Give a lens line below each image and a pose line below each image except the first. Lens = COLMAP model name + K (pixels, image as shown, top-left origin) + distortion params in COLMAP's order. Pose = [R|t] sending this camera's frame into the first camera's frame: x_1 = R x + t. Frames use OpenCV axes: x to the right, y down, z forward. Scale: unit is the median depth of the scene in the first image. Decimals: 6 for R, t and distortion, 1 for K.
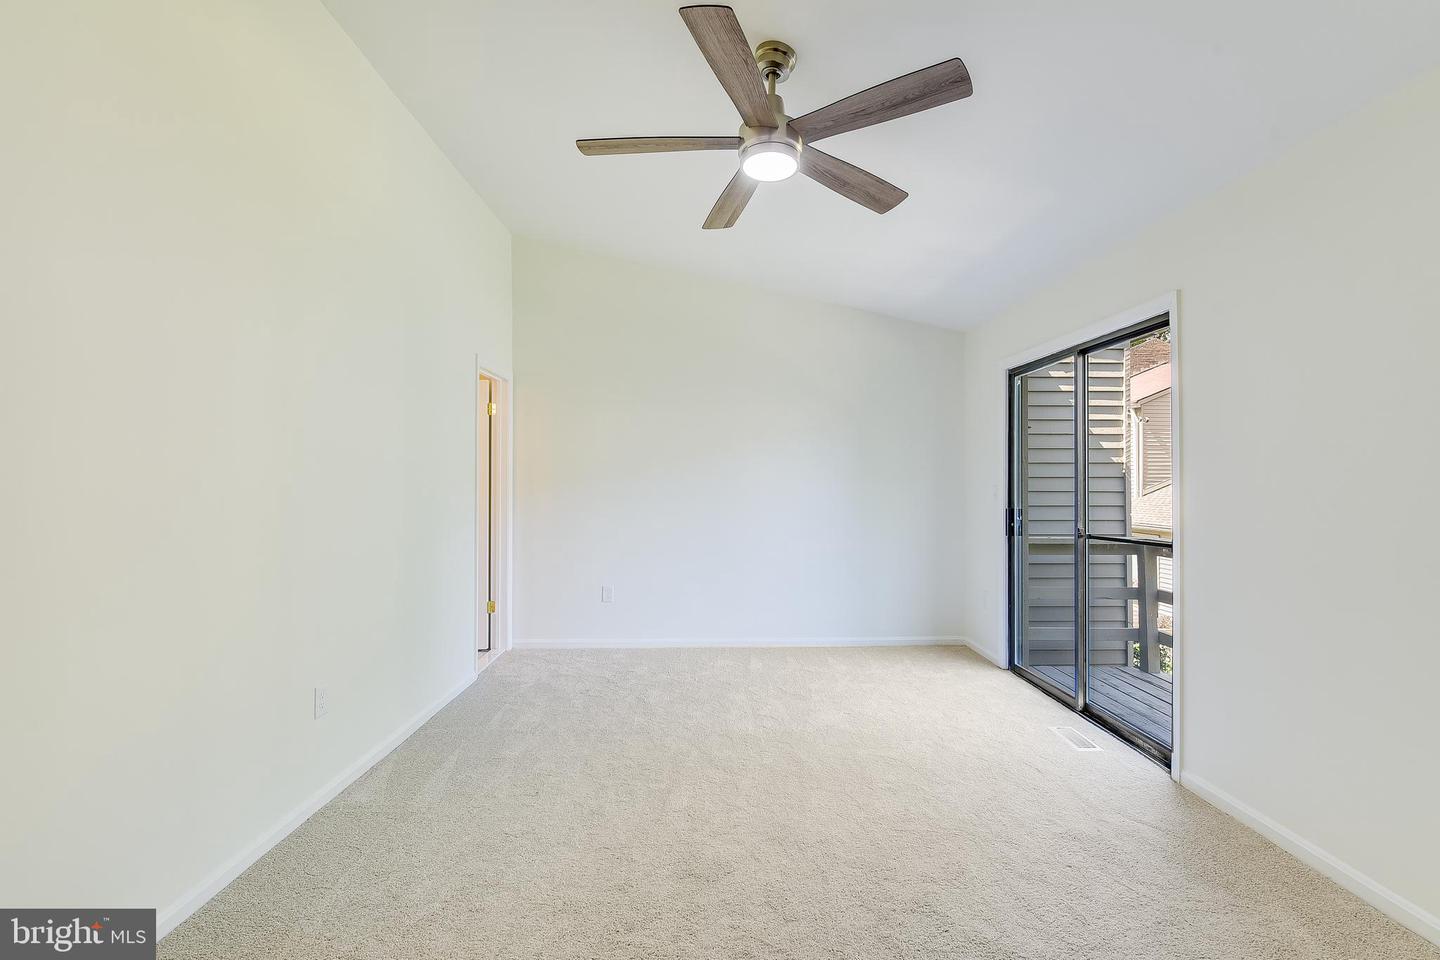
lens RADIAL K [[625.9, 0, 720.0], [0, 625.9, 480.0], [0, 0, 1]] dist [-0.000928, -0.010451]
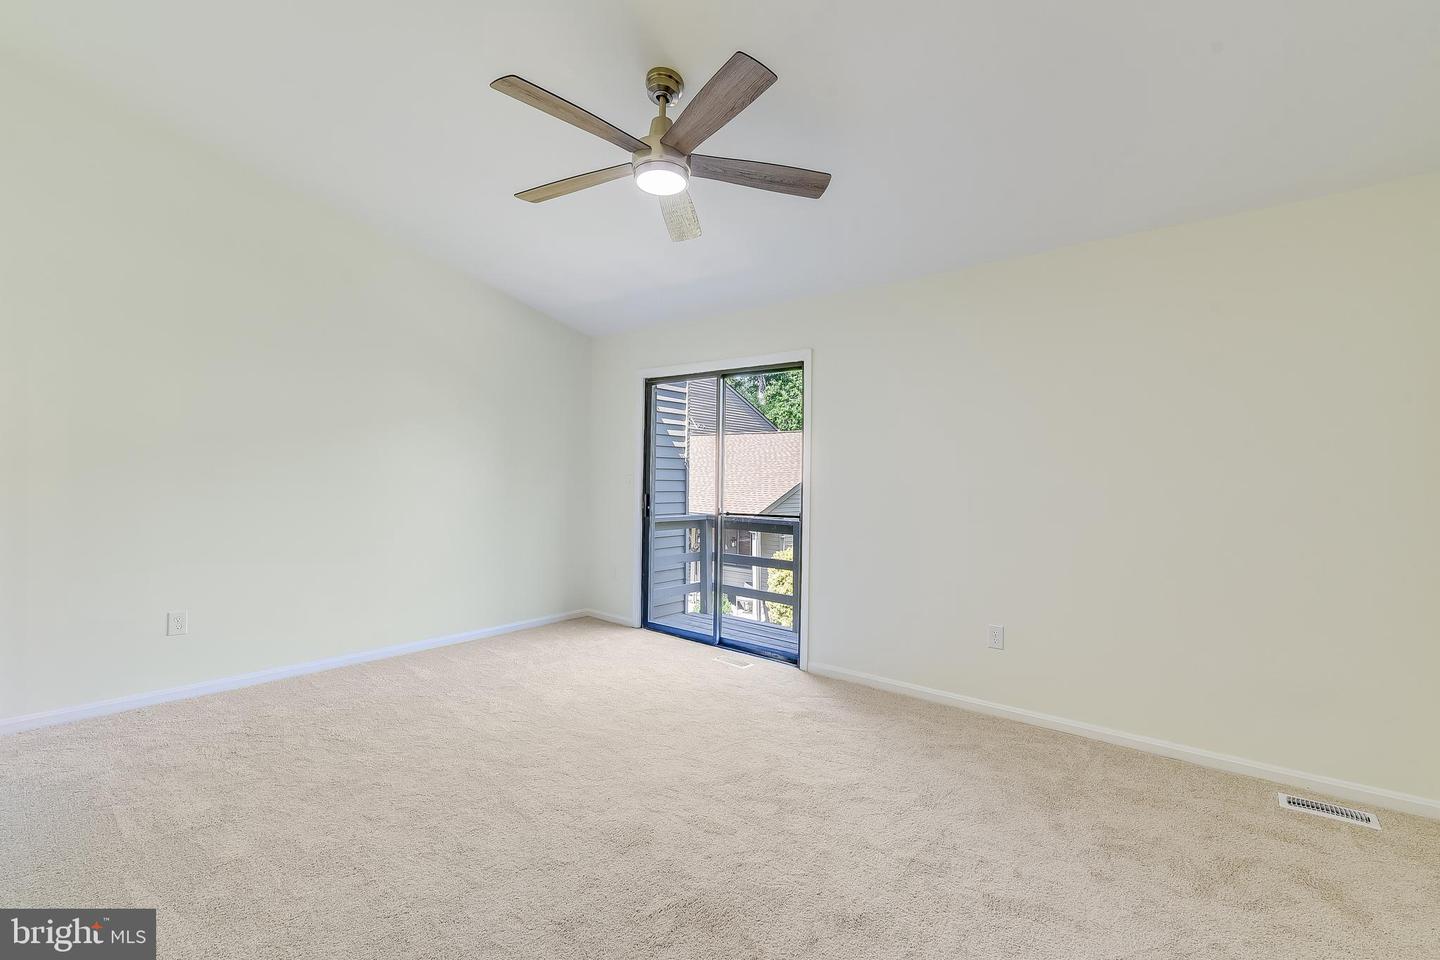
lens RADIAL K [[625.9, 0, 720.0], [0, 625.9, 480.0], [0, 0, 1]] dist [-0.000928, -0.010451]
pose [[0.651913, 0.004849, 0.758278, -0.361399], [-0.019495, 0.999756, 0.010367, 0.003263], [-0.758043, -0.021541, 0.651848, 0.105098]]
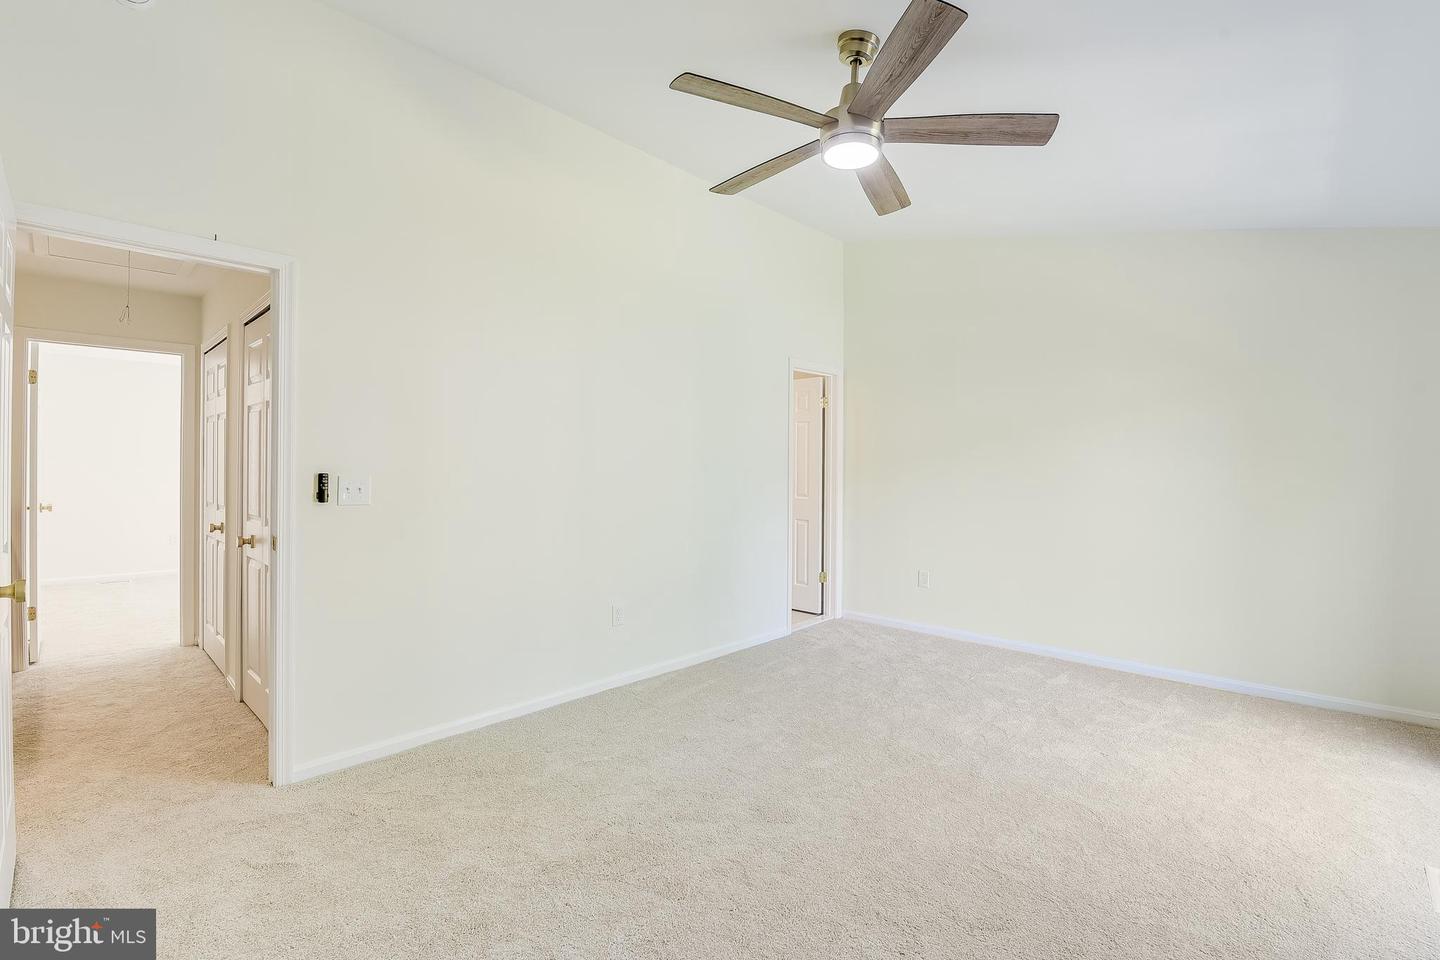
lens RADIAL K [[628.7, 0, 723.7], [0, 628.7, 464.2], [0, 0, 1]] dist [-0.001331, -0.011191]
pose [[0.712663, -0.001698, -0.701504, 0.349040], [-0.001268, 0.999992, -0.003709, 0.002810], [0.701505, 0.003533, 0.712656, 0.068217]]
